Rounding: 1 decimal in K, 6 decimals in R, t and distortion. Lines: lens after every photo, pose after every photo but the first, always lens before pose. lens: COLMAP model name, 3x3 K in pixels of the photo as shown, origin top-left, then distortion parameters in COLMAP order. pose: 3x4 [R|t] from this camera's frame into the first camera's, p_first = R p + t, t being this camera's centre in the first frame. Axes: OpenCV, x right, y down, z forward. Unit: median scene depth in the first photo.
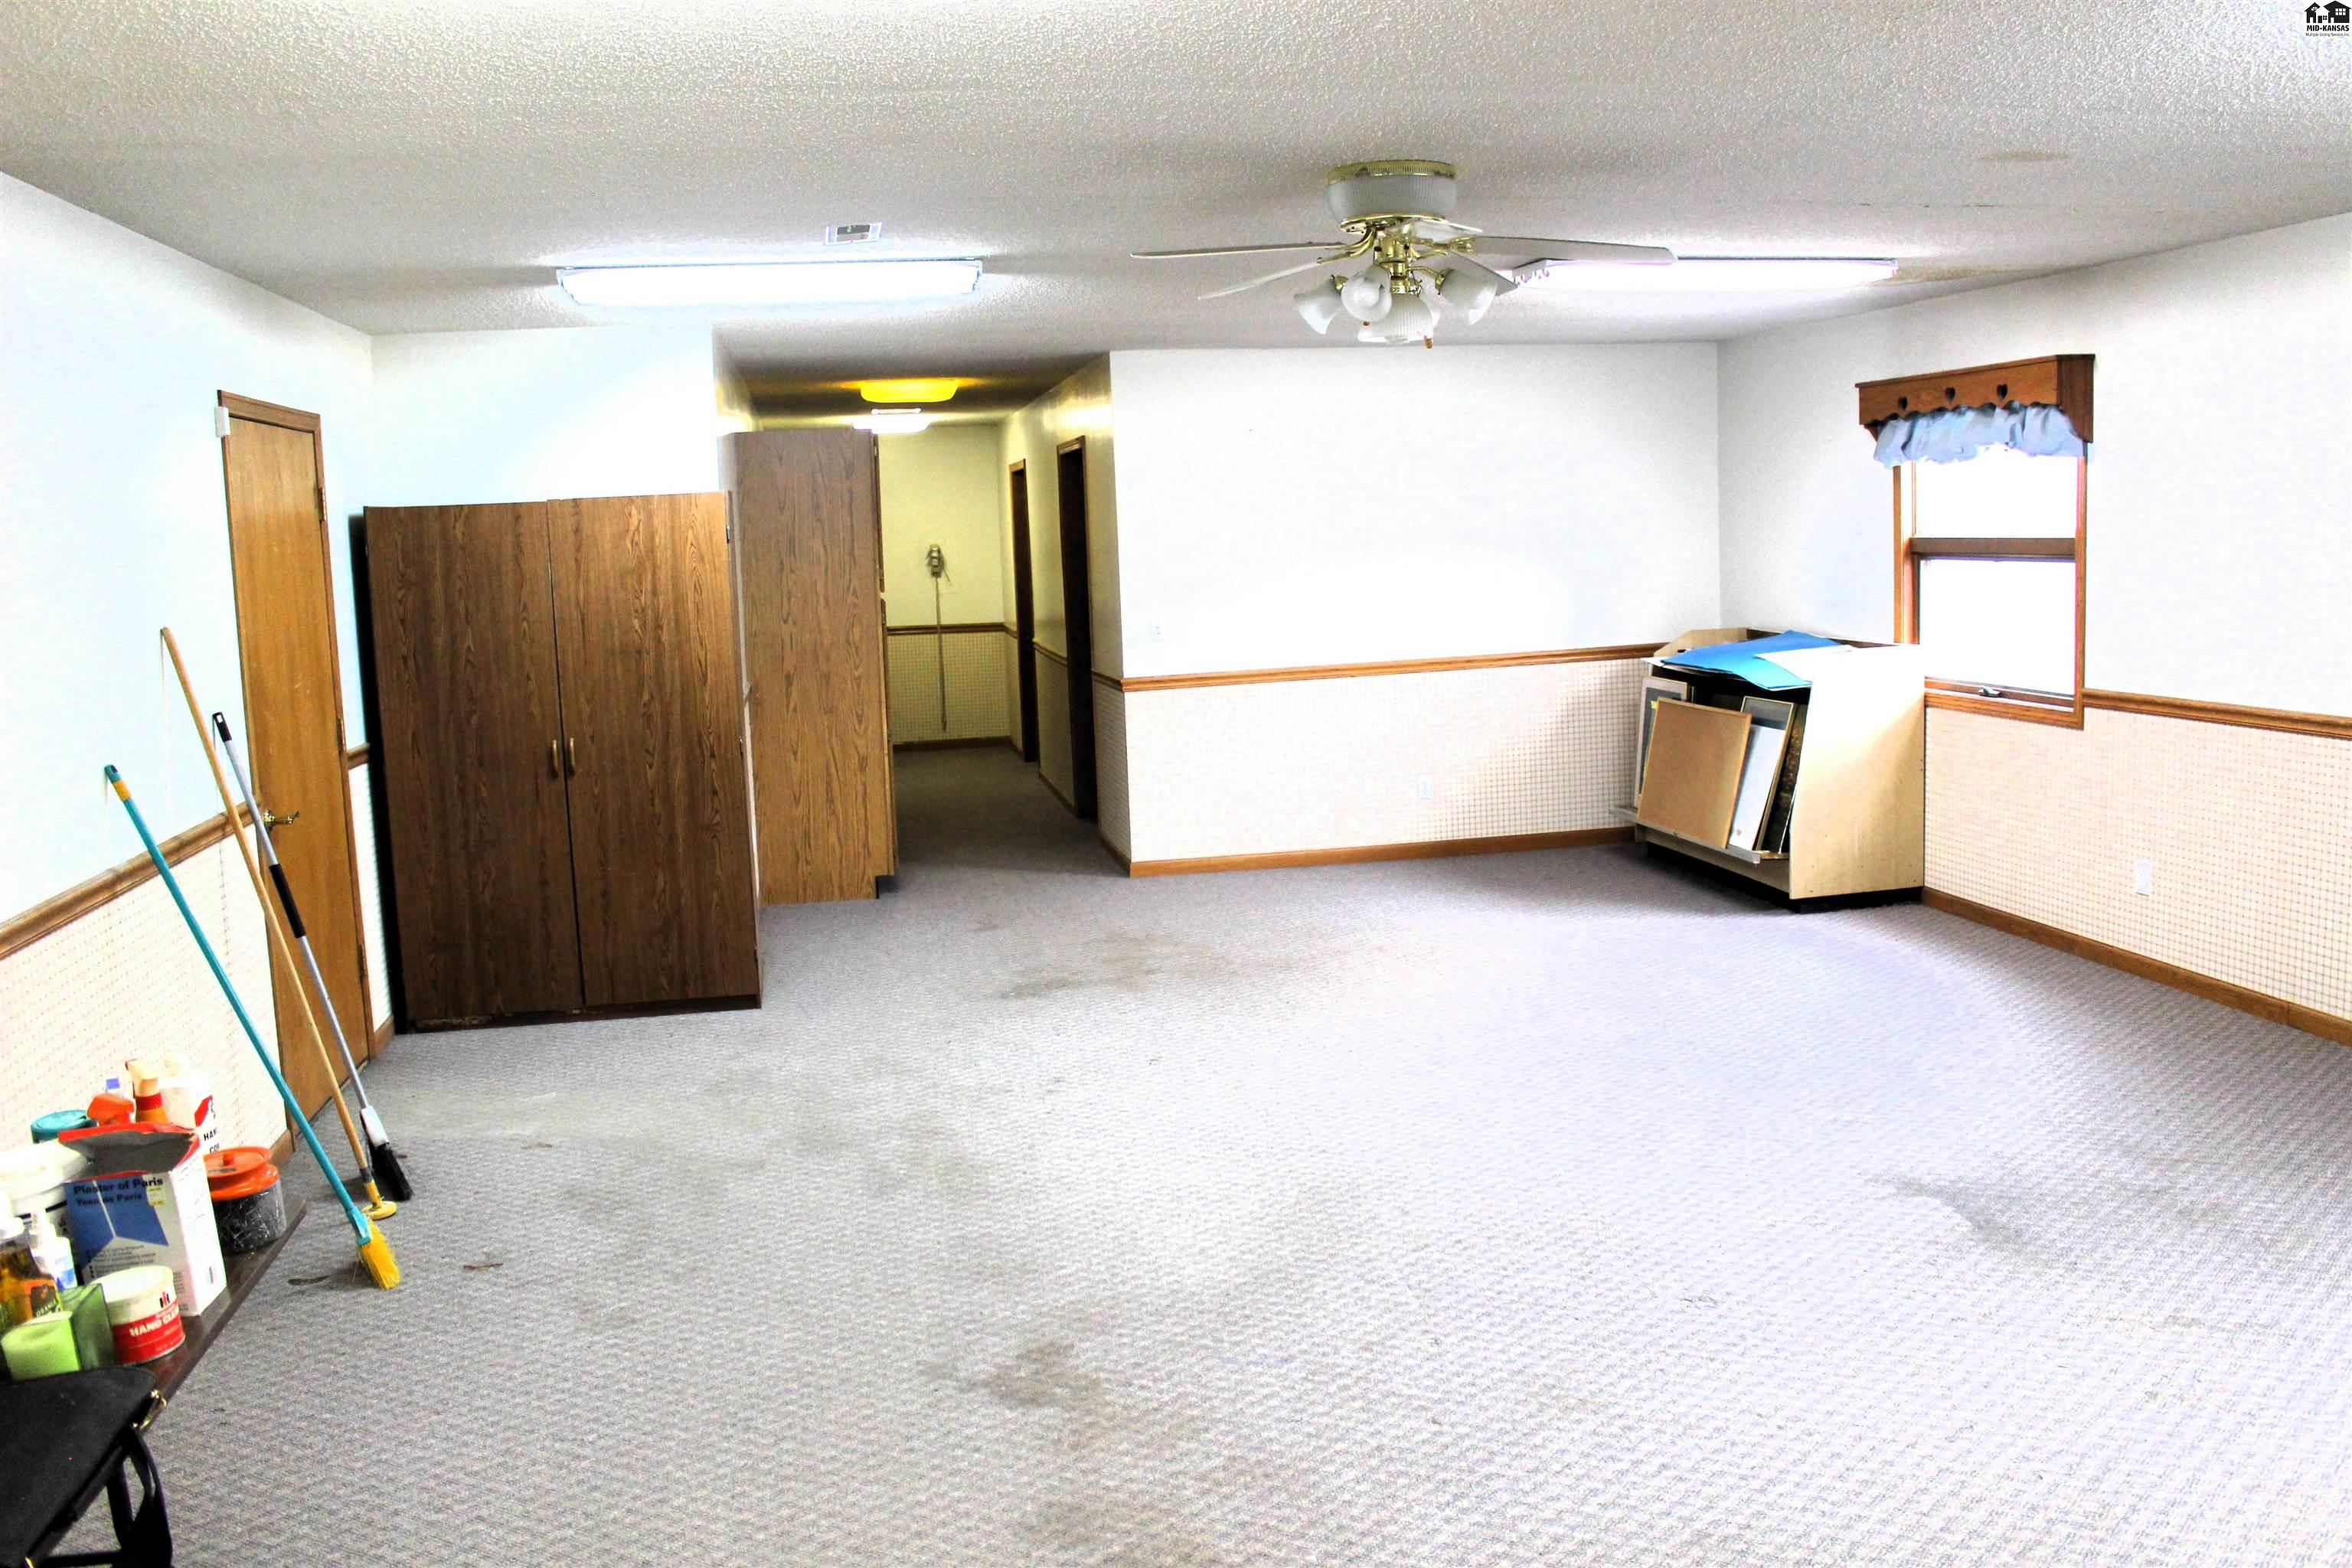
lens RADIAL K [[1960.8, 0, 1175.7], [0, 1960.8, 784.0], [0, 0, 1]] dist [-0.126352, 0.032203]
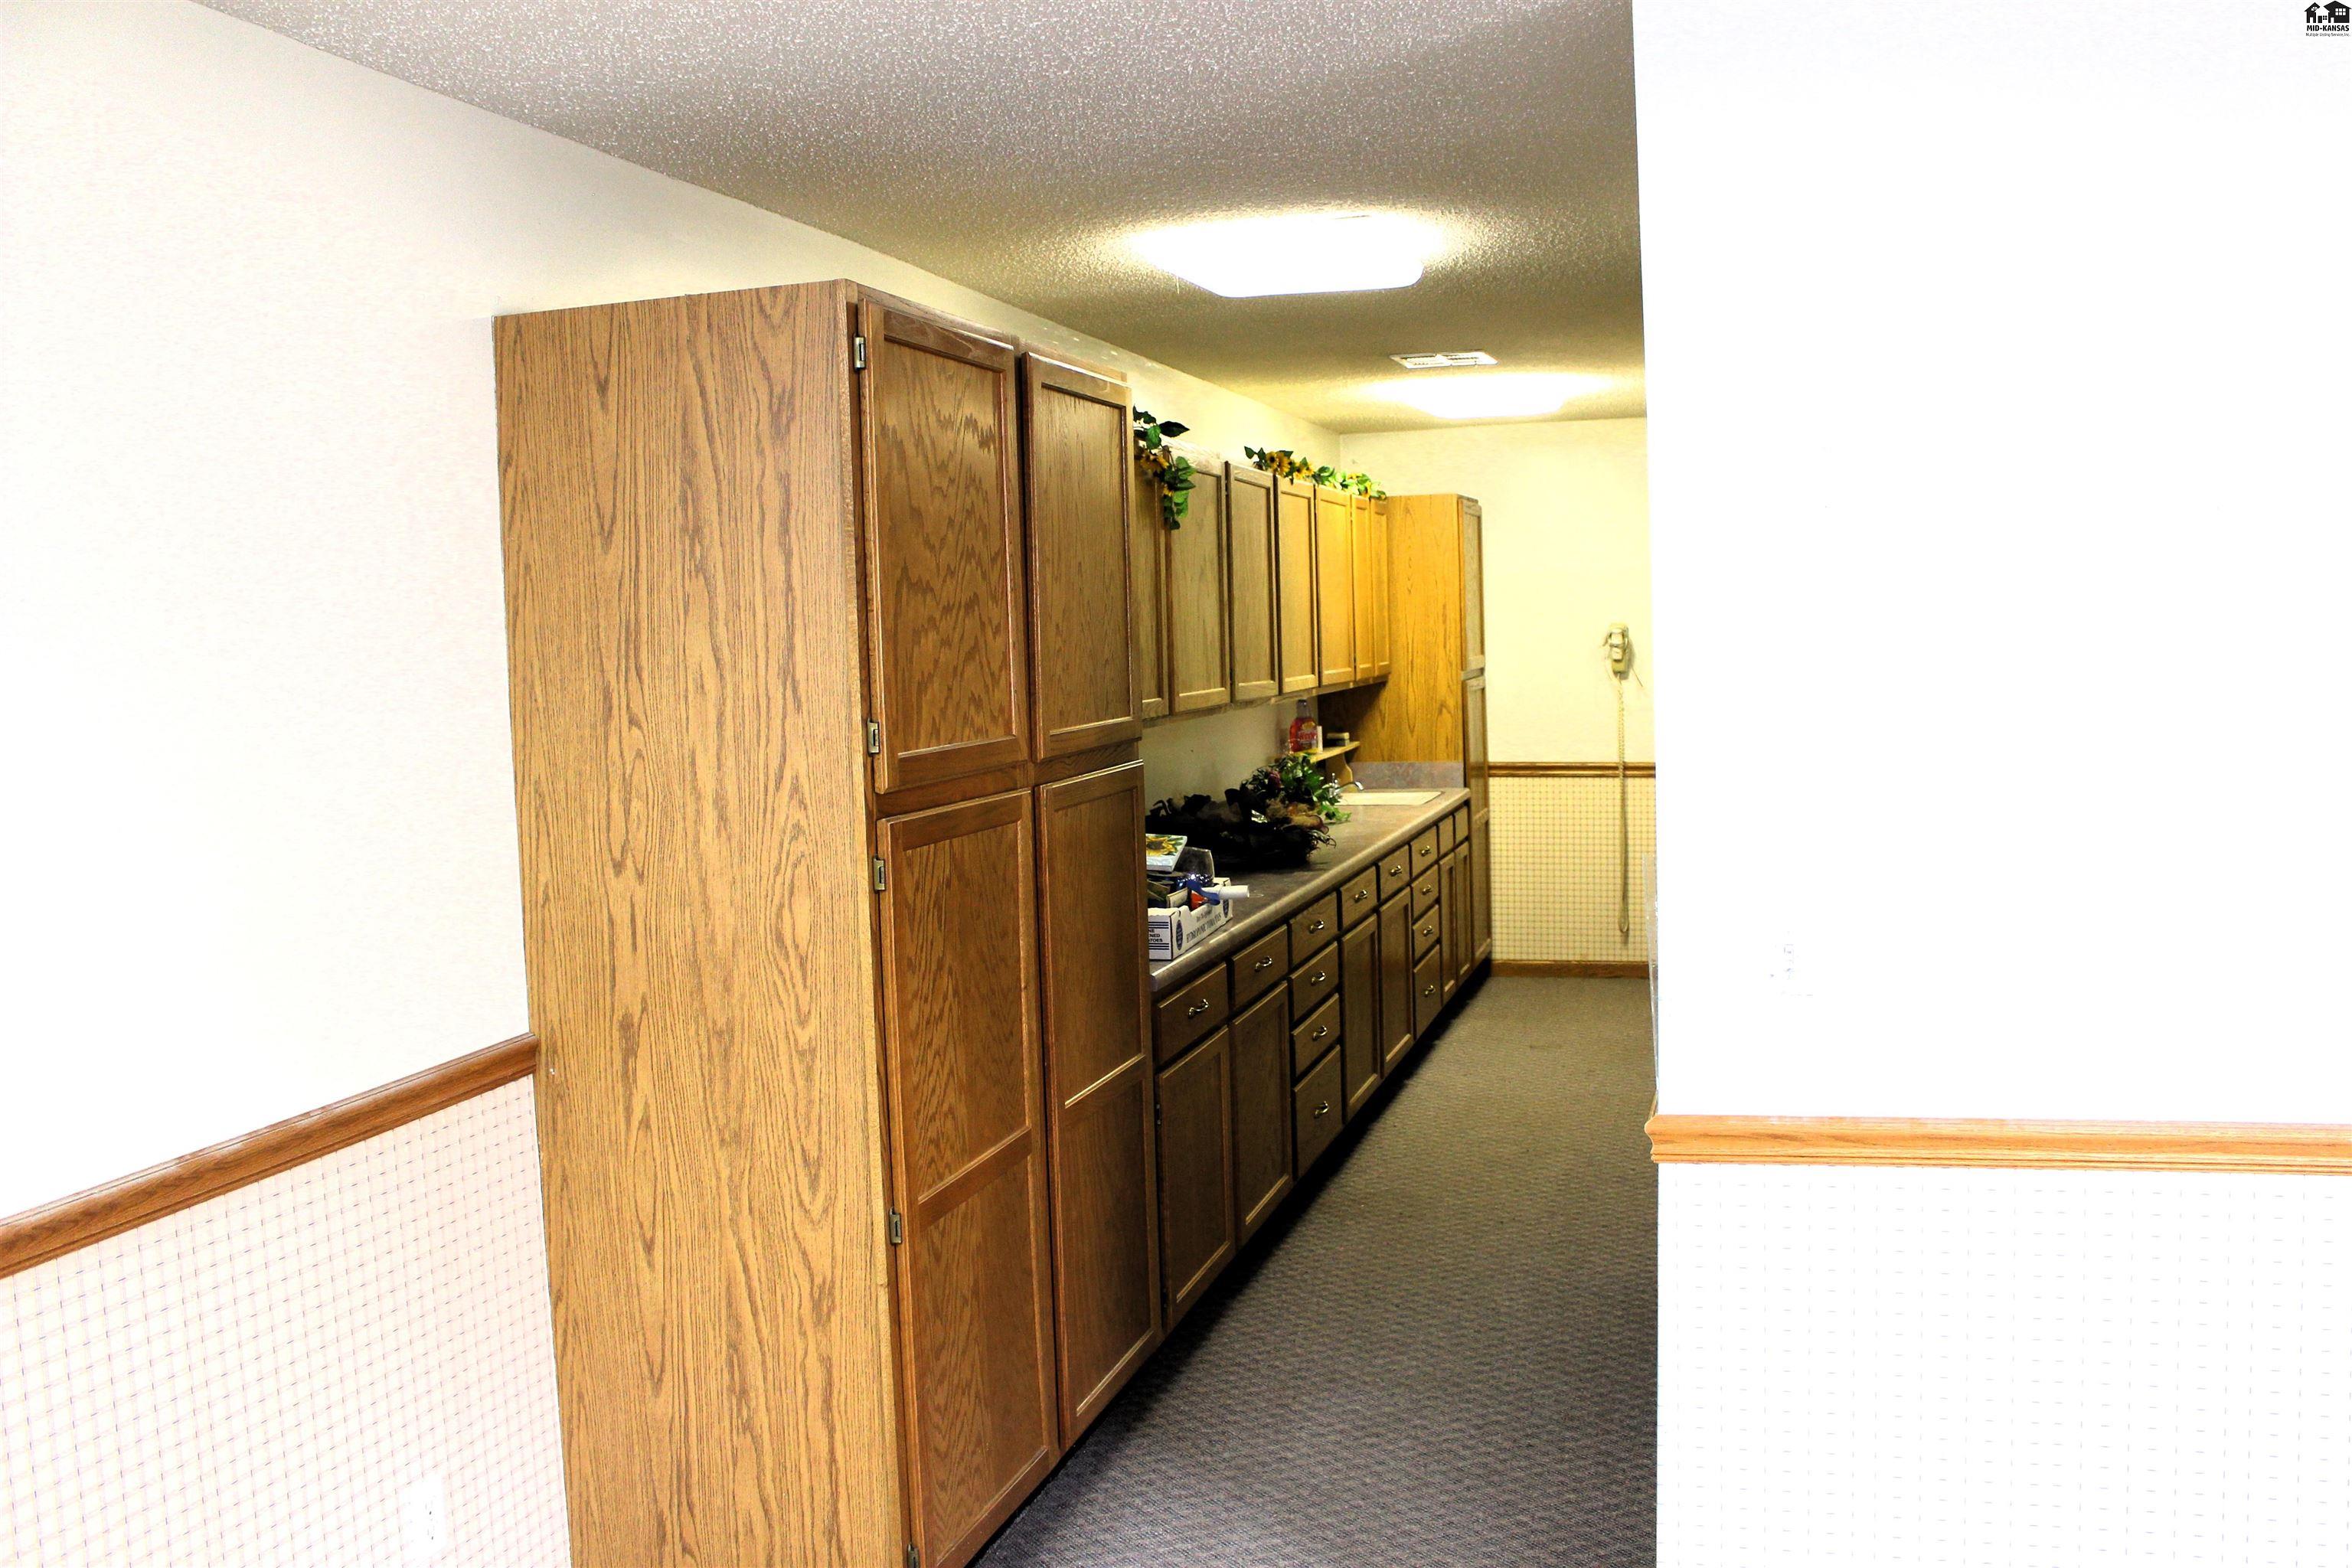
lens RADIAL K [[1960.8, 0, 1179.4], [0, 1960.8, 779.0], [0, 0, 1]] dist [-0.126352, 0.032203]
pose [[0.888635, 0.044233, -0.456477, 0.040793], [-0.060050, 0.997991, -0.020196, -0.096913], [0.454667, 0.045358, 0.889506, 0.734646]]
